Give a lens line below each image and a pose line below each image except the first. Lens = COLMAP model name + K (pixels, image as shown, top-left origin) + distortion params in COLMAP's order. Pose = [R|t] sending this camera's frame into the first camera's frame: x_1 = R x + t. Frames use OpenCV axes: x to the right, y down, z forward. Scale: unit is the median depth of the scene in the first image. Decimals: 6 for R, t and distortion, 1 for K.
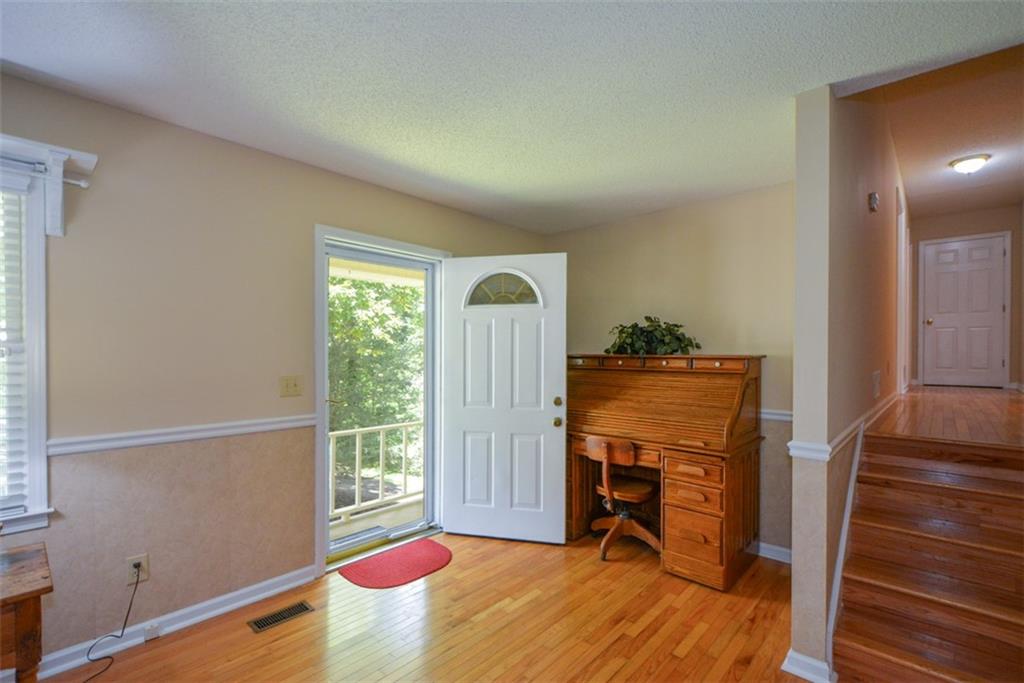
lens RADIAL K [[454.9, 0, 517.9], [0, 454.9, 356.6], [0, 0, 1]] dist [0.009354, -0.005209]
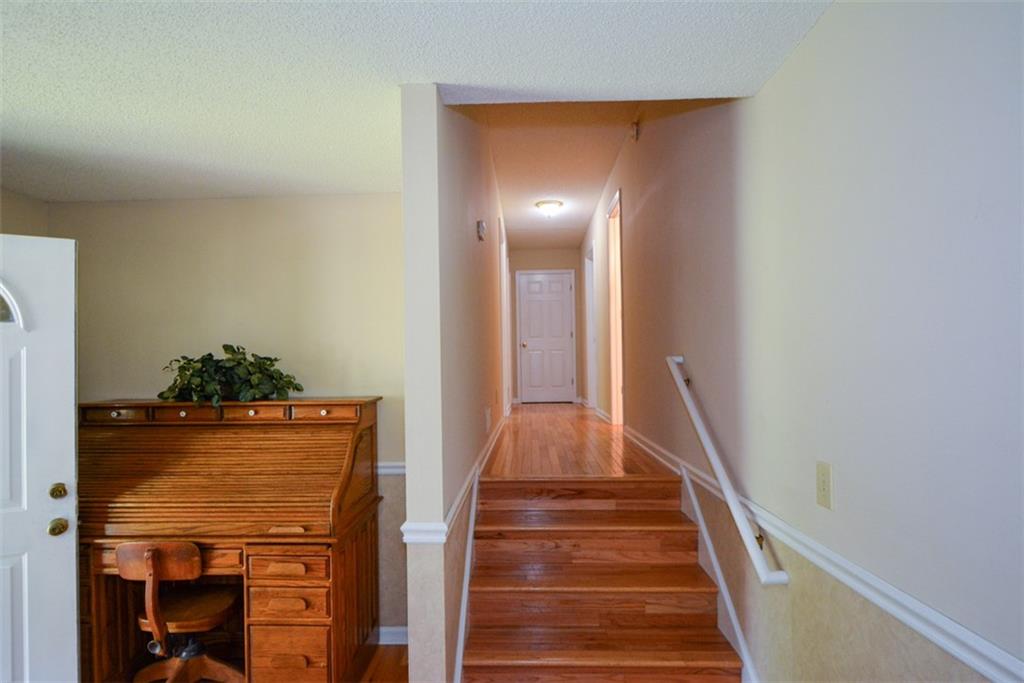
lens RADIAL K [[555.5, 0, 509.8], [0, 555.5, 355.8], [0, 0, 1]] dist [-0.007357, -0.007066]
pose [[0.759611, 0.001925, 0.650375, 0.072600], [0.024488, 0.999202, -0.031559, -0.039472], [-0.649917, 0.039899, 0.758957, 0.095321]]
